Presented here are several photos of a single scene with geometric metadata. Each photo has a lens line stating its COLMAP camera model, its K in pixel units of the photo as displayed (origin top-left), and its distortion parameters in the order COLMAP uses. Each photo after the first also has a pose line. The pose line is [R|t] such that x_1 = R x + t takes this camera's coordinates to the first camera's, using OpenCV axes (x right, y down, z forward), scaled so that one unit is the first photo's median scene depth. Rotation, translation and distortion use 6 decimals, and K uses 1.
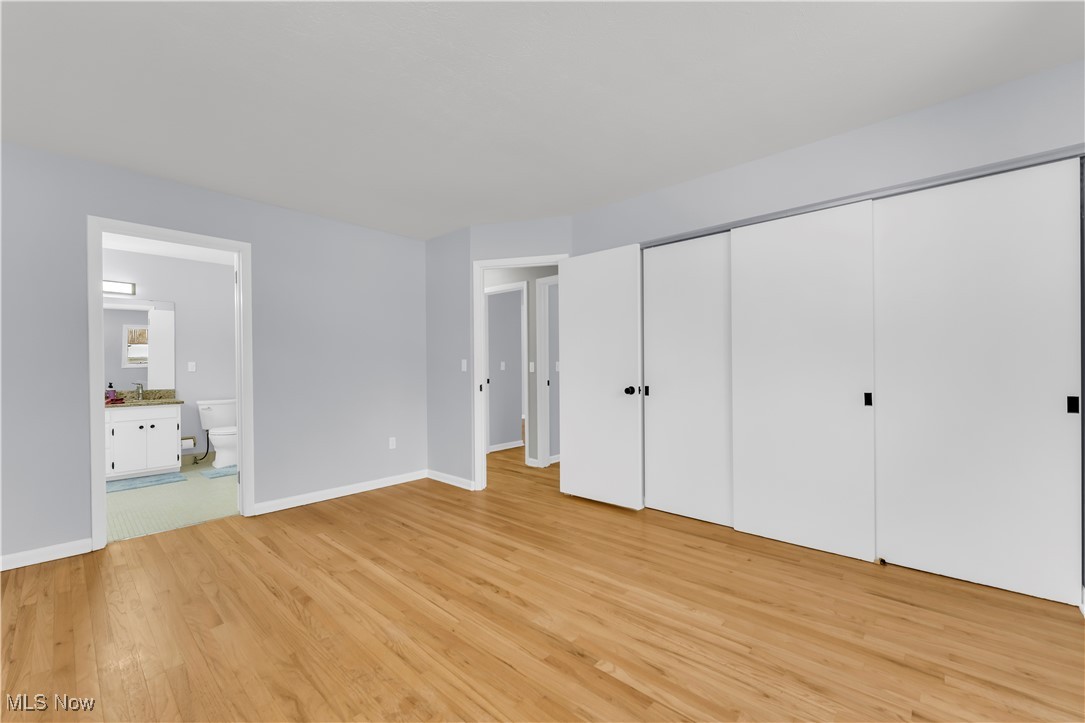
lens RADIAL K [[439.2, 0, 533.8], [0, 439.2, 368.8], [0, 0, 1]] dist [-0.000507, -0.000188]
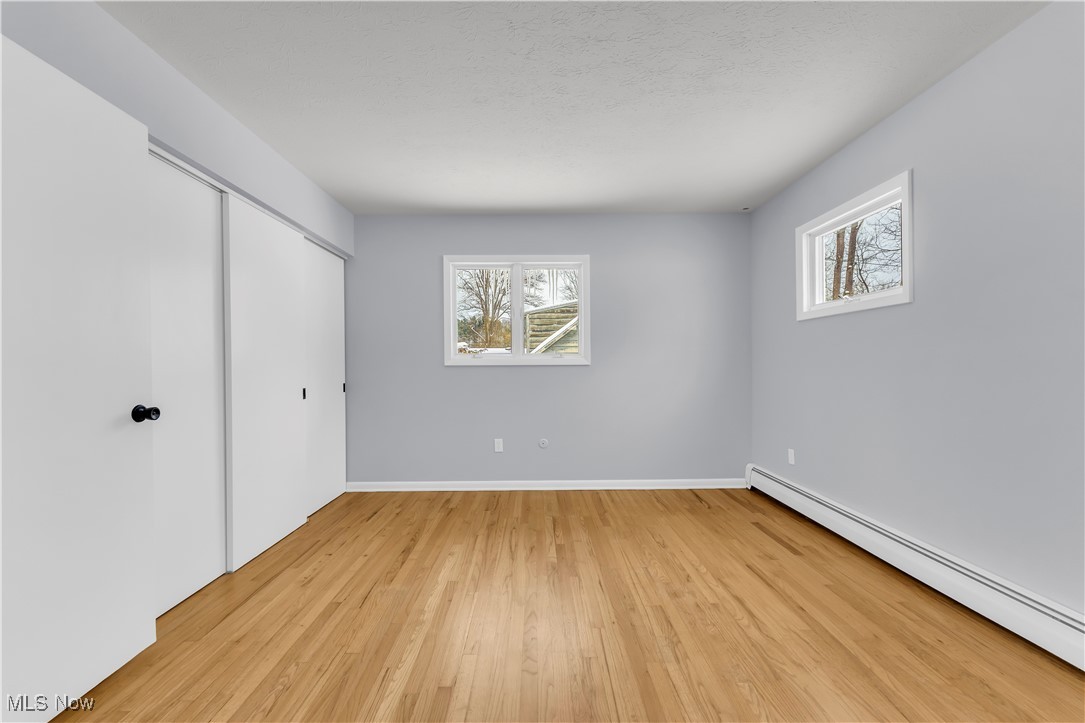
lens RADIAL K [[439.2, 0, 533.8], [0, 439.2, 368.8], [0, 0, 1]] dist [-0.000507, -0.000188]
pose [[-0.683802, 0.006784, 0.729636, -0.686794], [0.013696, 0.999900, 0.003539, 0.002592], [-0.729539, 0.012413, -0.683826, 1.562353]]
